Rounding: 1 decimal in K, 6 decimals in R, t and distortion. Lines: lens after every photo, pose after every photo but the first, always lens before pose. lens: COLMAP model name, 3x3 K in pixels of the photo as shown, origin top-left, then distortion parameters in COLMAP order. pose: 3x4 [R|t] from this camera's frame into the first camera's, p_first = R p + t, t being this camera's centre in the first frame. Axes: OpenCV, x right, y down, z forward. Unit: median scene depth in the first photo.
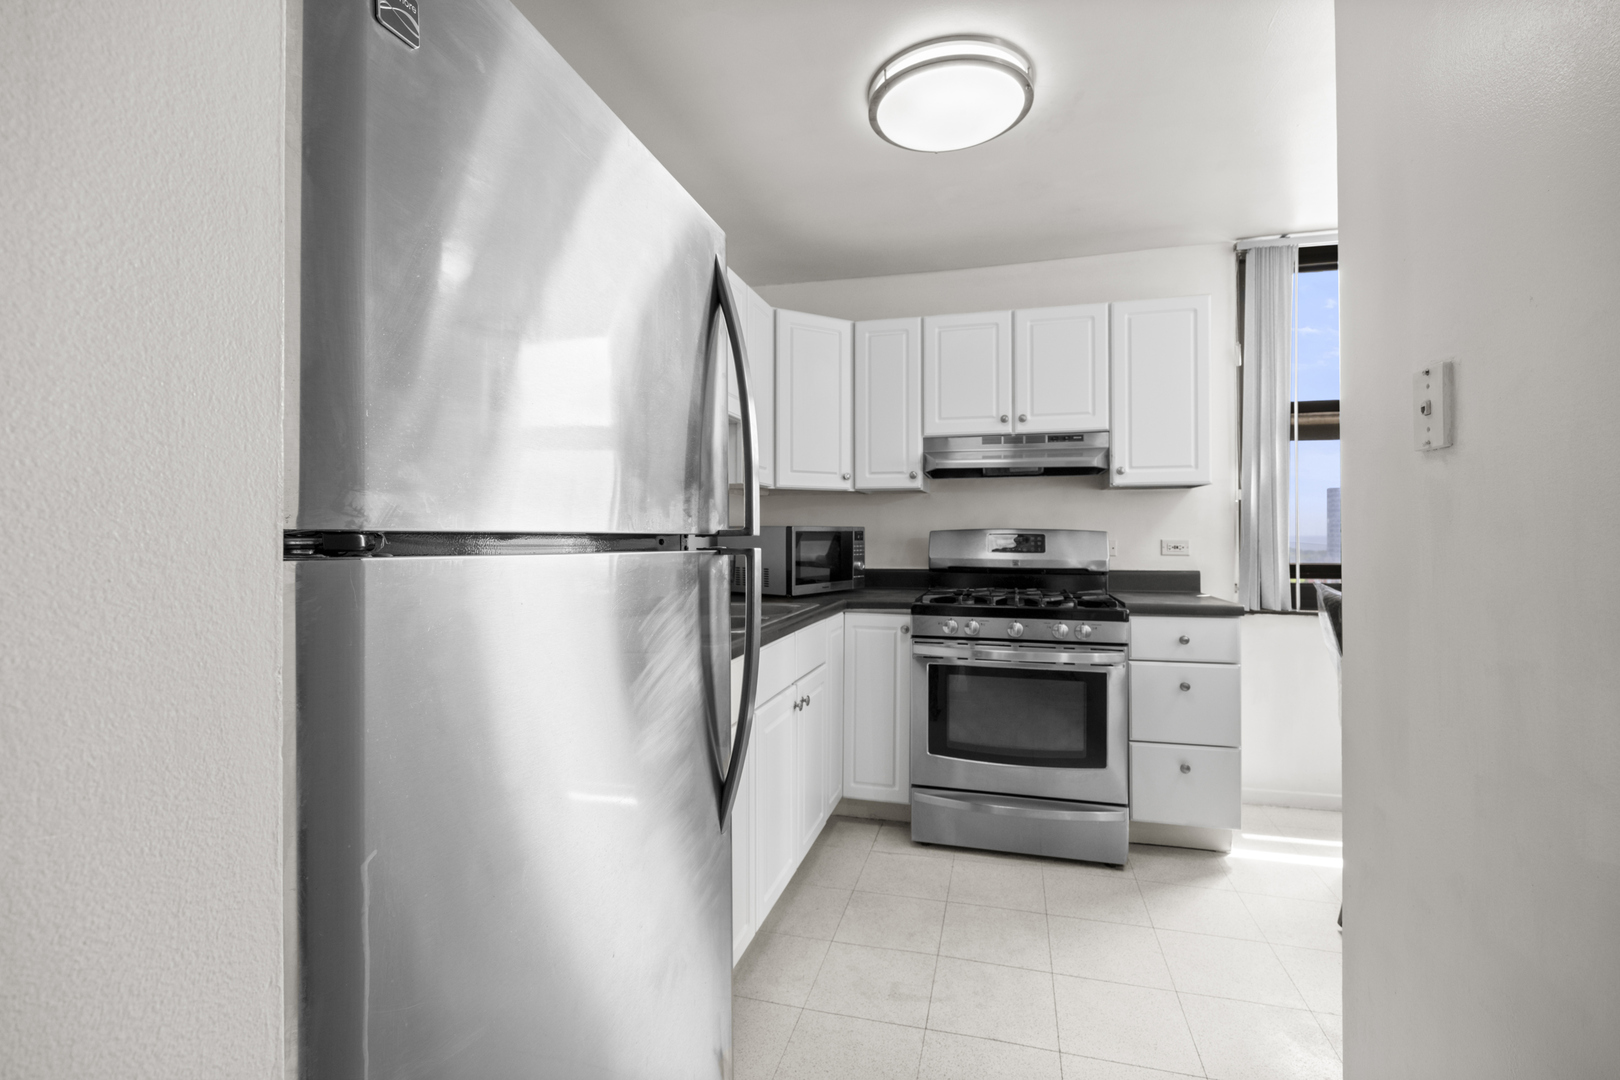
lens RADIAL K [[711.4, 0, 806.5], [0, 711.4, 531.9], [0, 0, 1]] dist [-0.029604, 0.000048]
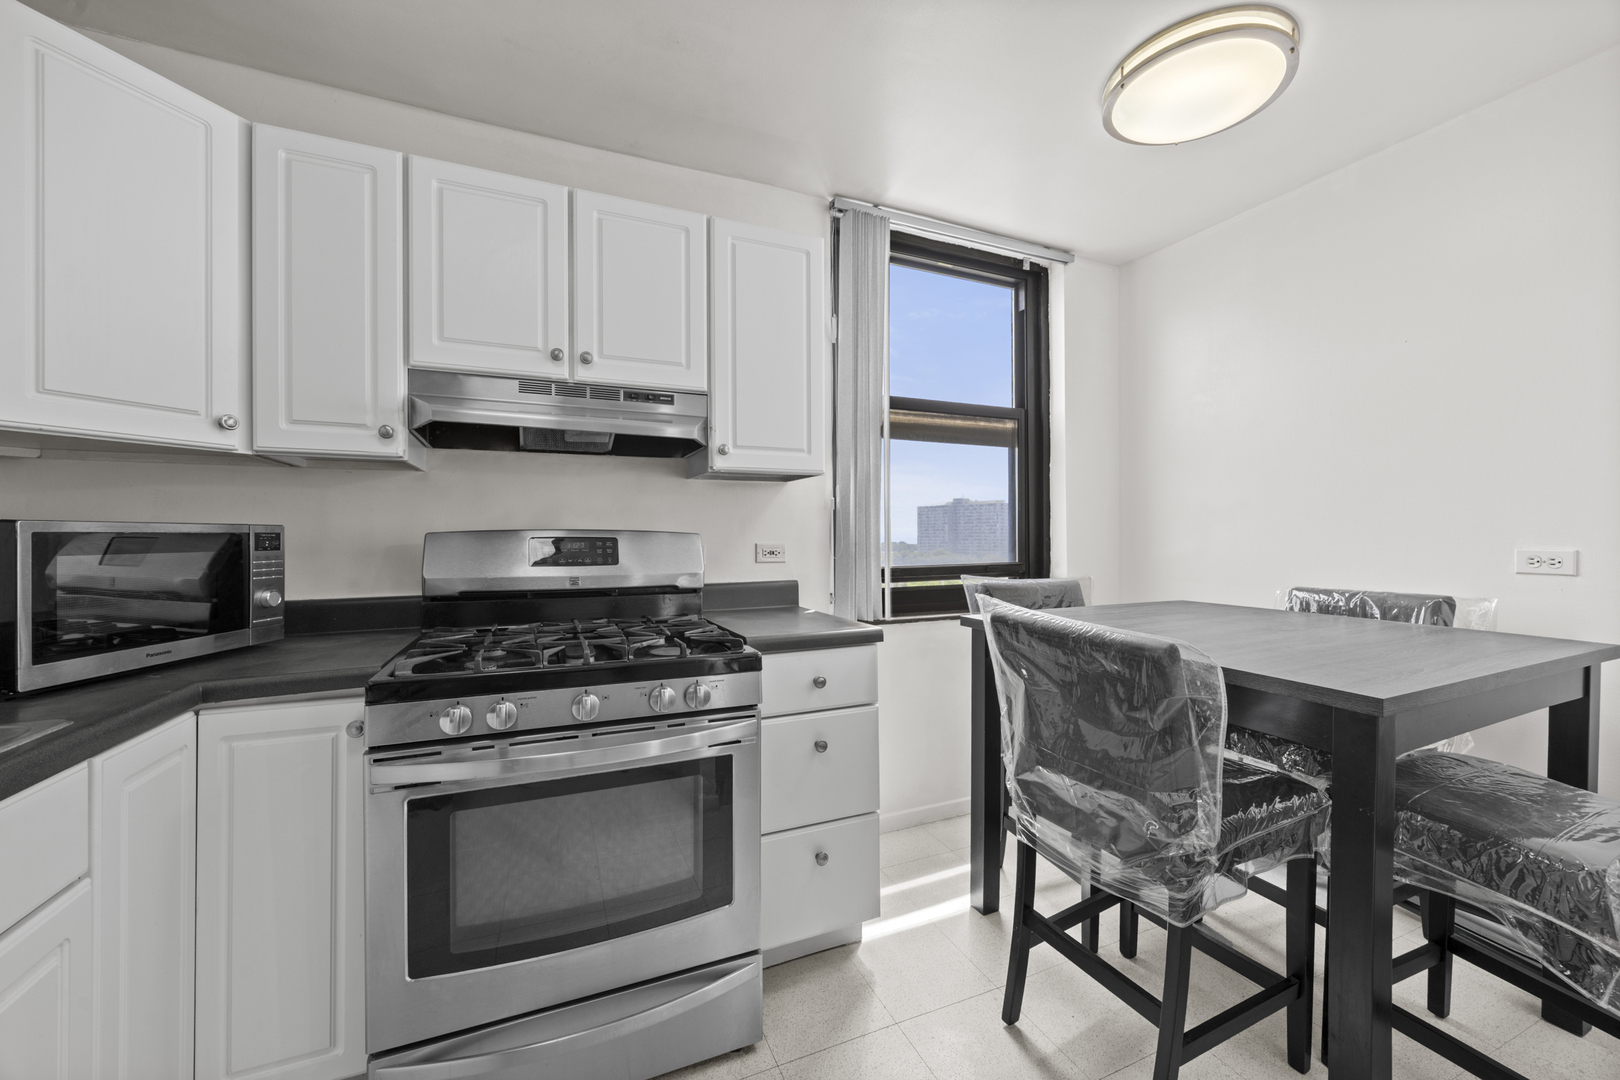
lens RADIAL K [[649.9, 0, 812.8], [0, 649.9, 537.3], [0, 0, 1]] dist [0.001741, 0.000164]
pose [[0.781498, -0.003726, 0.623896, 0.094394], [0.002528, 0.999993, 0.002805, 0.002245], [-0.623902, -0.000615, 0.781502, 0.400787]]
